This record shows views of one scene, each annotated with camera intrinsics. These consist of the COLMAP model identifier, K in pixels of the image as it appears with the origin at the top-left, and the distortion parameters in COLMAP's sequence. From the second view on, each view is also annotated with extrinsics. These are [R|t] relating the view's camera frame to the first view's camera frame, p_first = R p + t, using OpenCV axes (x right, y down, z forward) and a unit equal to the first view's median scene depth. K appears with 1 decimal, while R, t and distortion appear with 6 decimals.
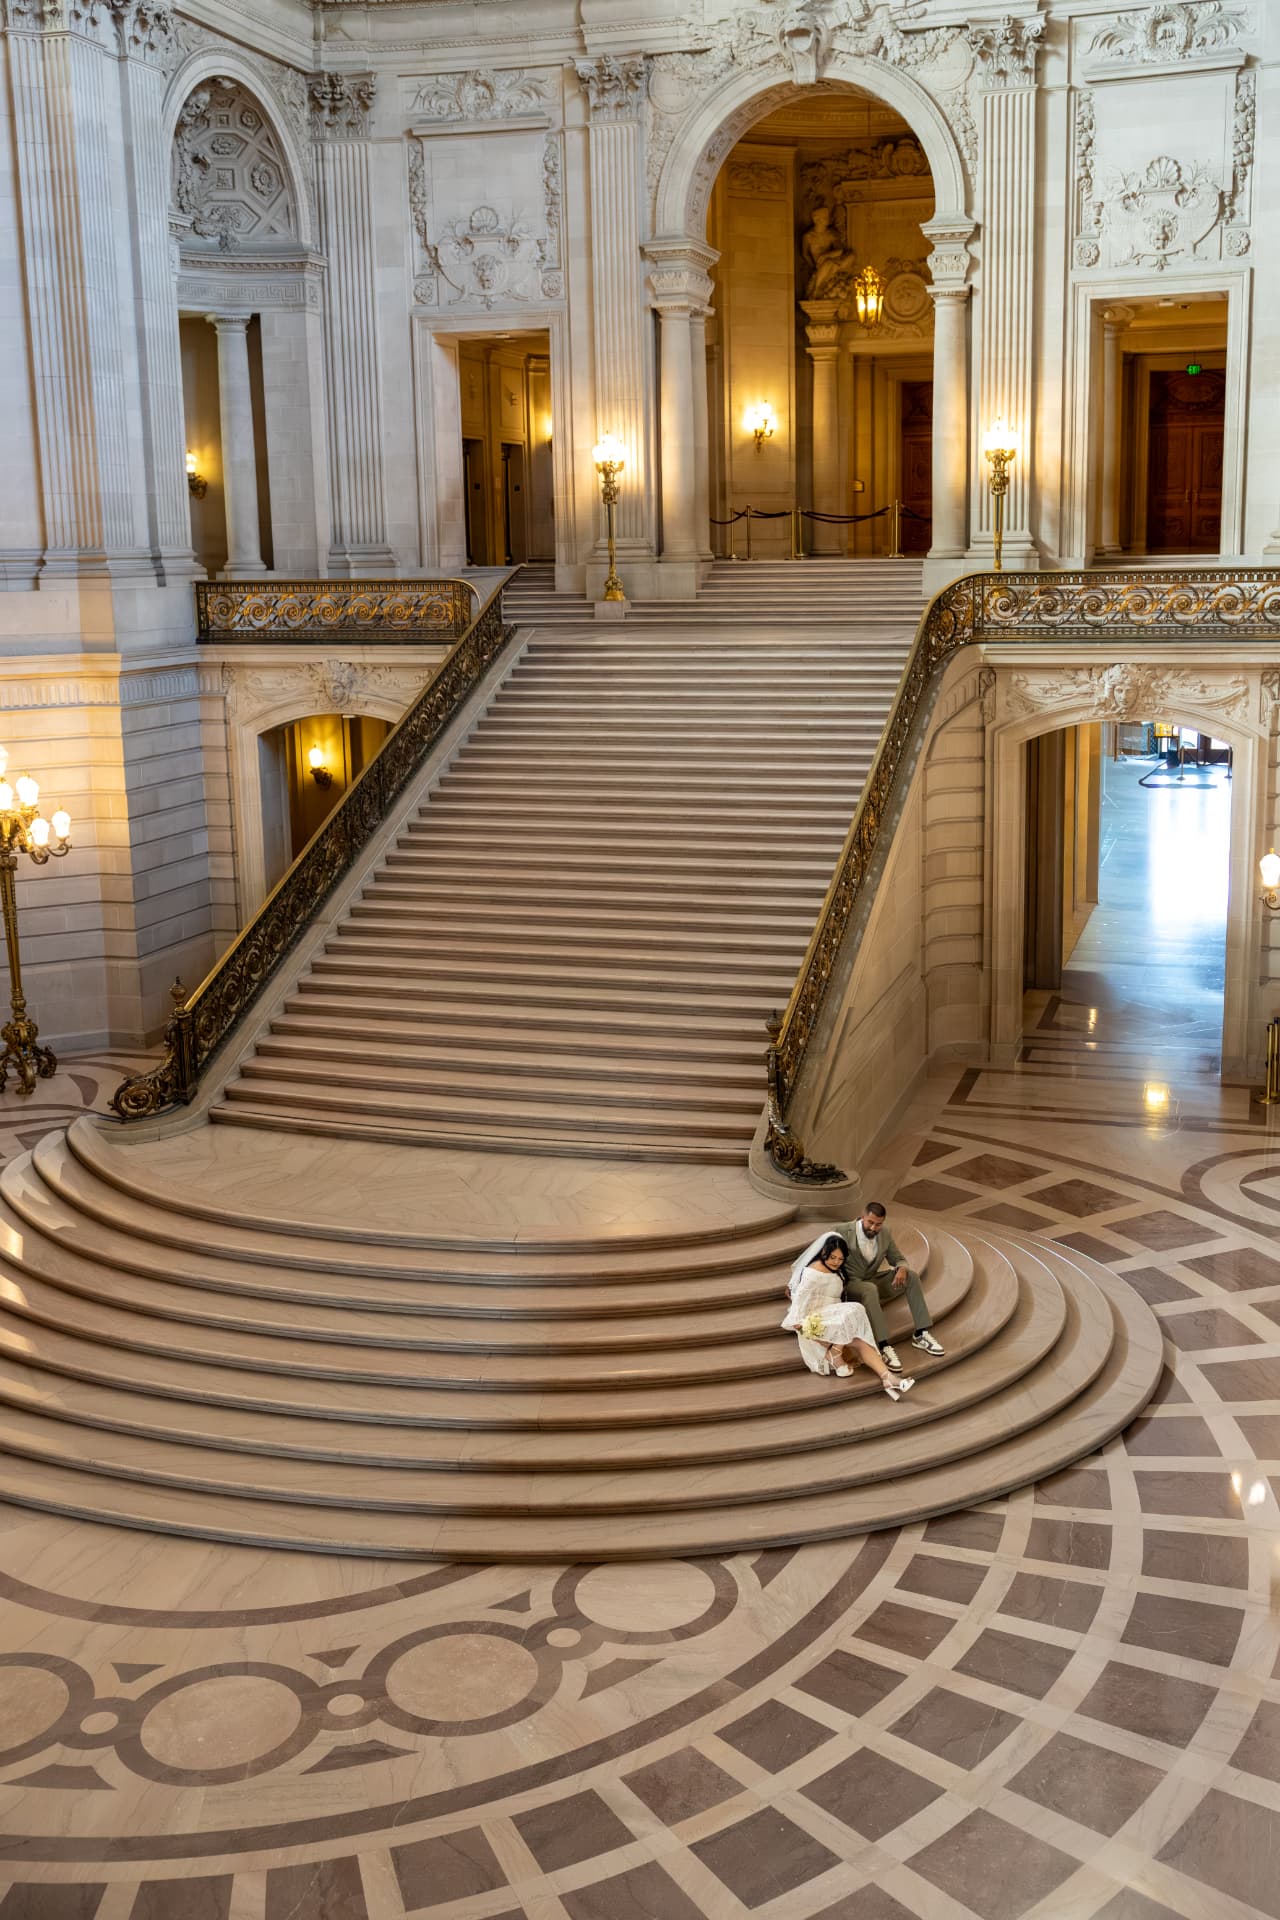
lens RADIAL K [[1920.1, 0, 674.6], [0, 1920.1, 939.2], [0, 0, 1]] dist [0.002236, 0.009979]
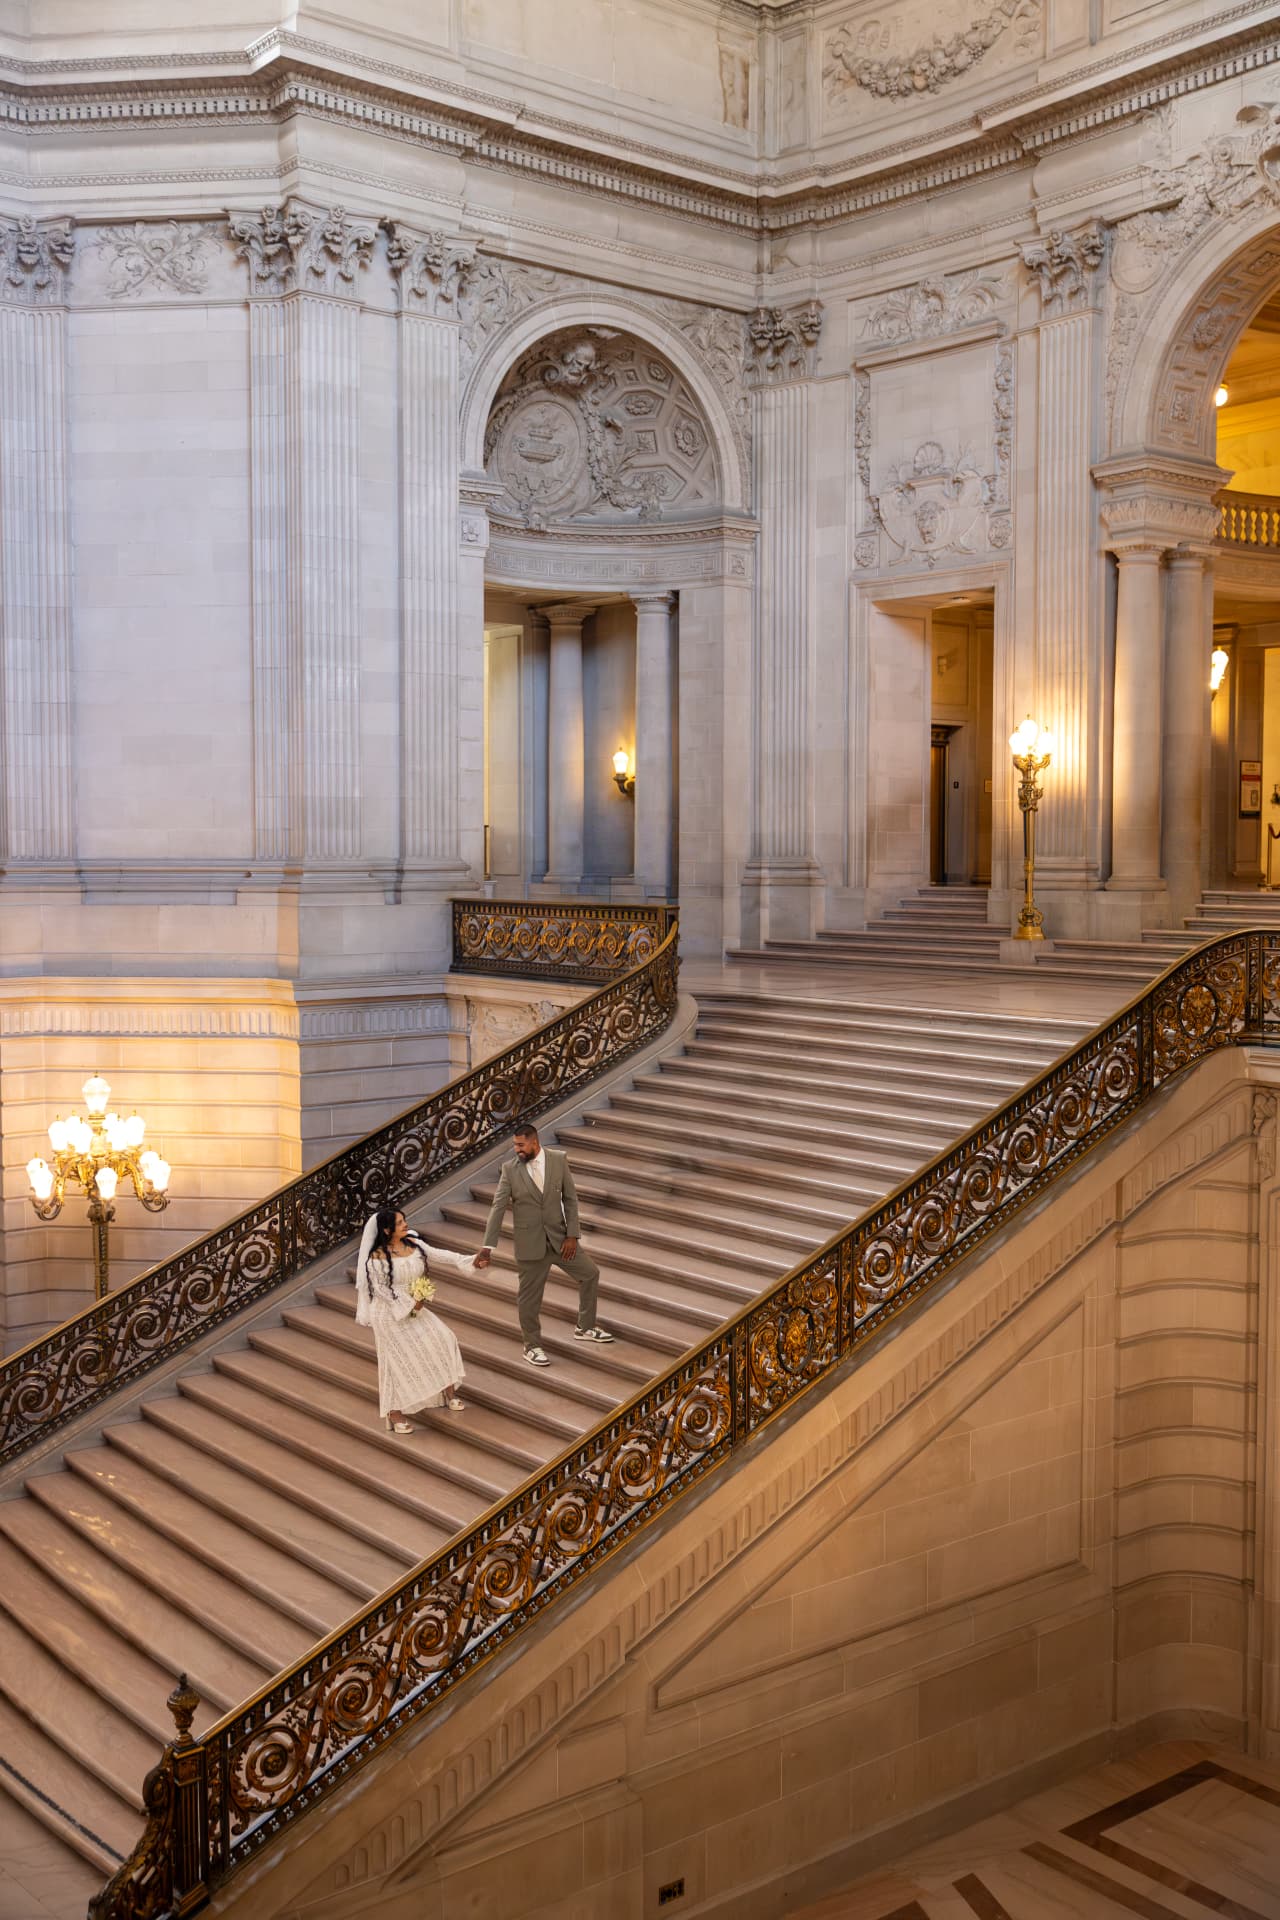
lens RADIAL K [[1927.1, 0, 646.1], [0, 1927.1, 988.2], [0, 0, 1]] dist [0.004008, 0.005086]
pose [[0.823288, 0.057278, -0.564727, 0.284366], [-0.128430, 0.987892, -0.087034, -0.079529], [0.552904, 0.144182, 0.820676, 0.335295]]
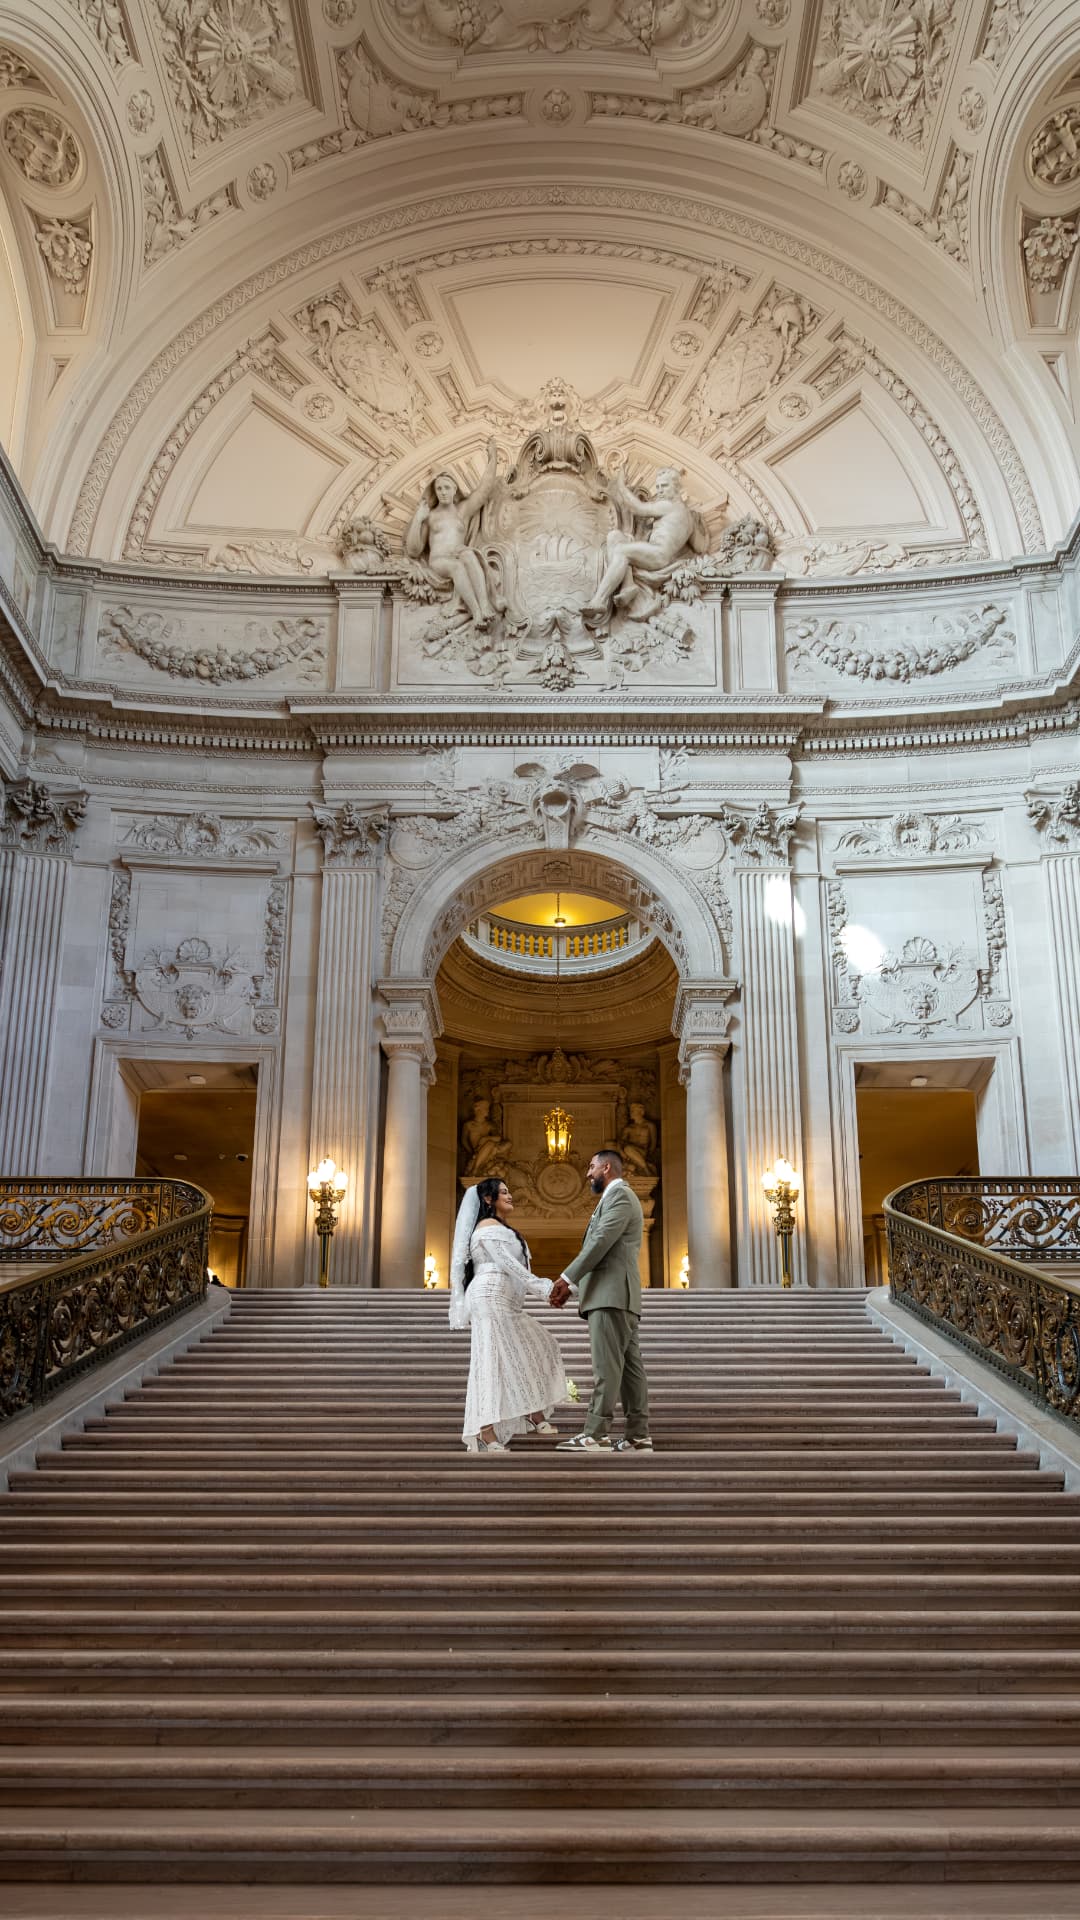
lens RADIAL K [[1277.8, 0, 561.6], [0, 1277.8, 1333.9], [0, 0, 1]] dist [0.002123, 0.000987]
pose [[0.957563, 0.082048, 0.276300, -0.090434], [0.039305, 0.912498, -0.407188, 0.047793], [-0.285533, 0.400768, 0.870549, 0.528328]]
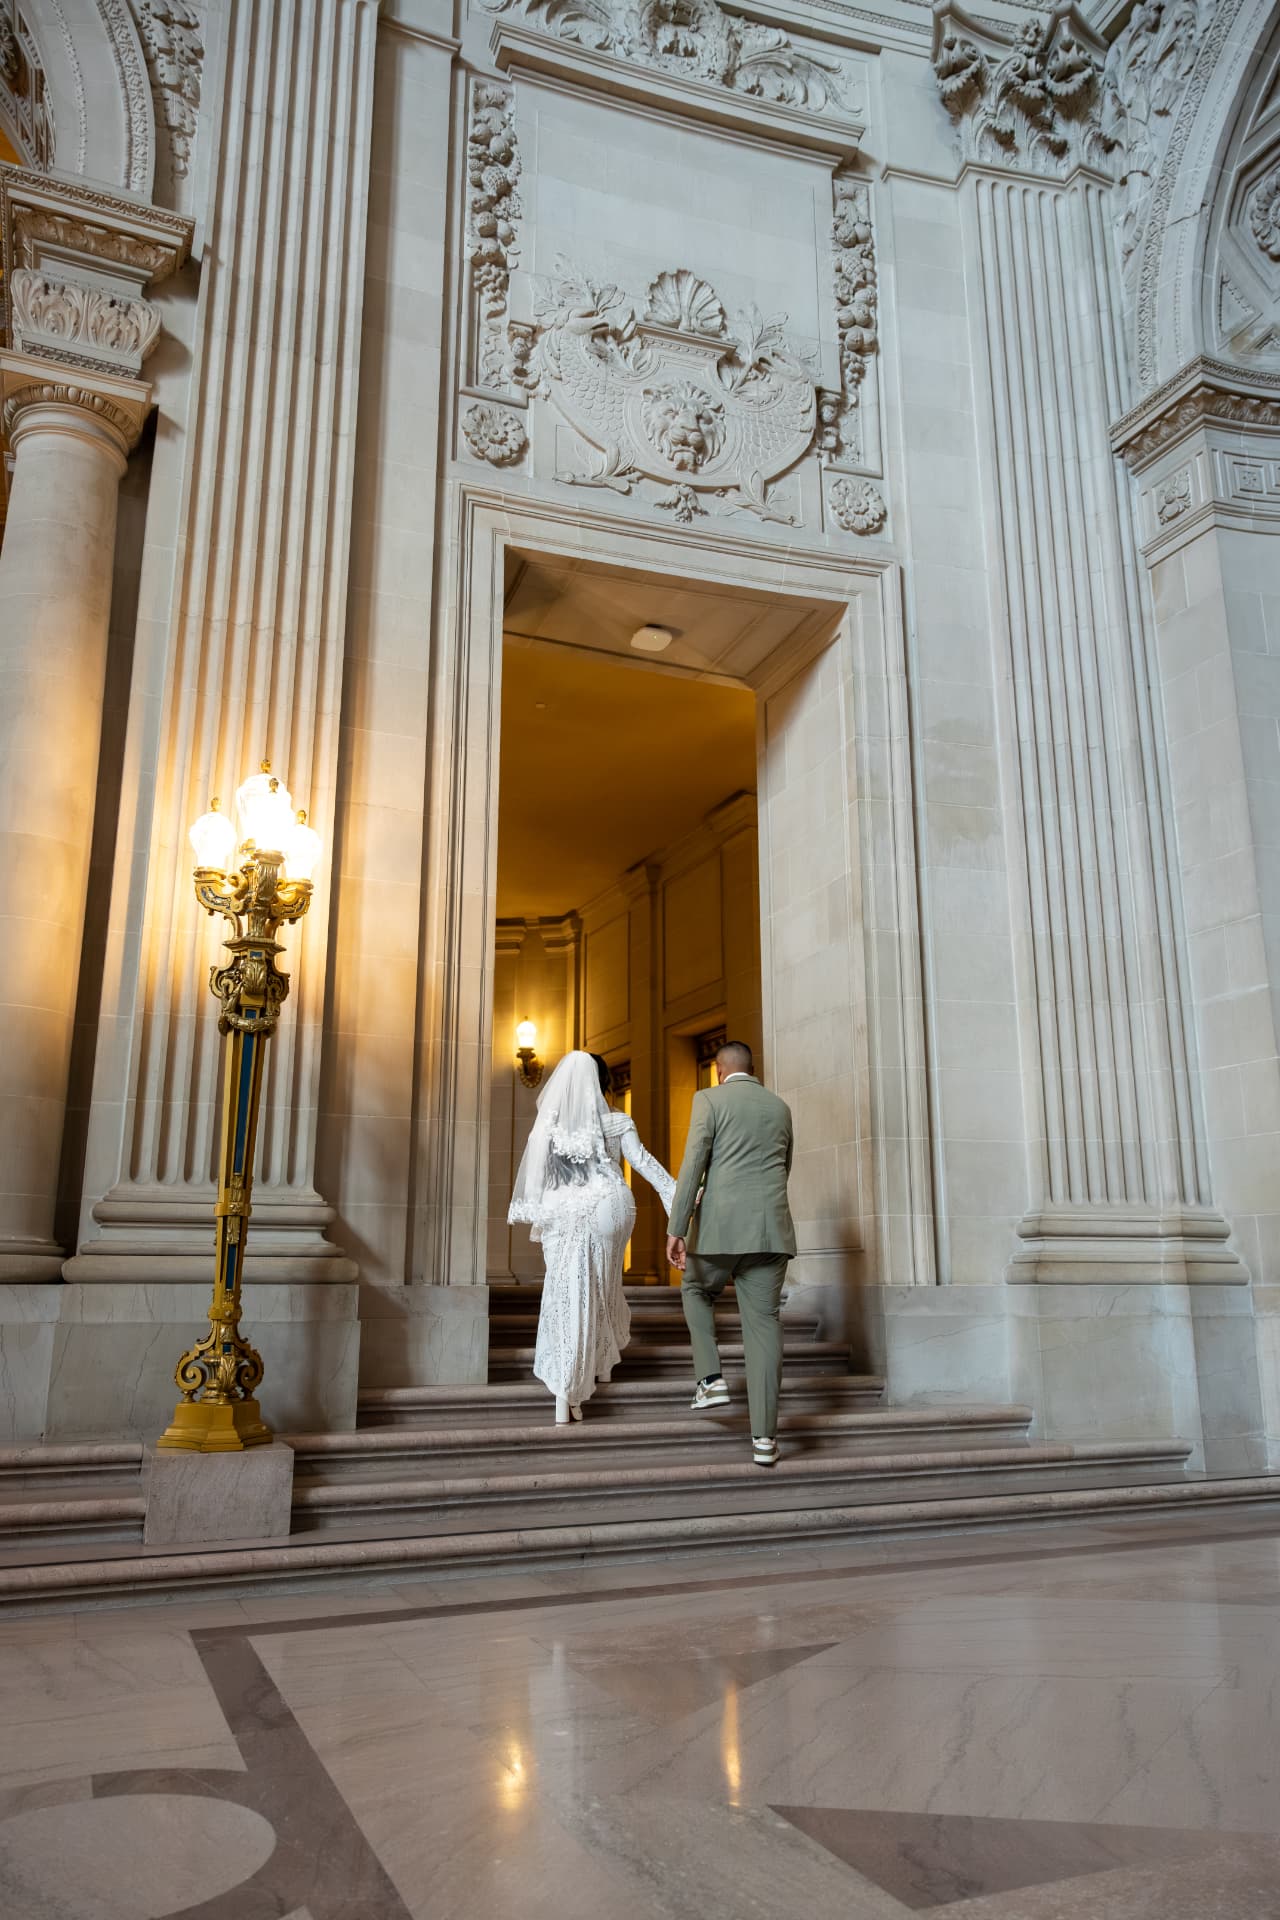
lens RADIAL K [[1335.0, 0, 640.0], [0, 1335.0, 960.0], [0, 0, 1]] dist [-0.000584, -0.000392]
pose [[0.760698, 0.170767, 0.626240, 0.093823], [0.119388, 0.911506, -0.393577, -0.162514], [-0.638032, 0.374159, 0.672994, 0.836564]]
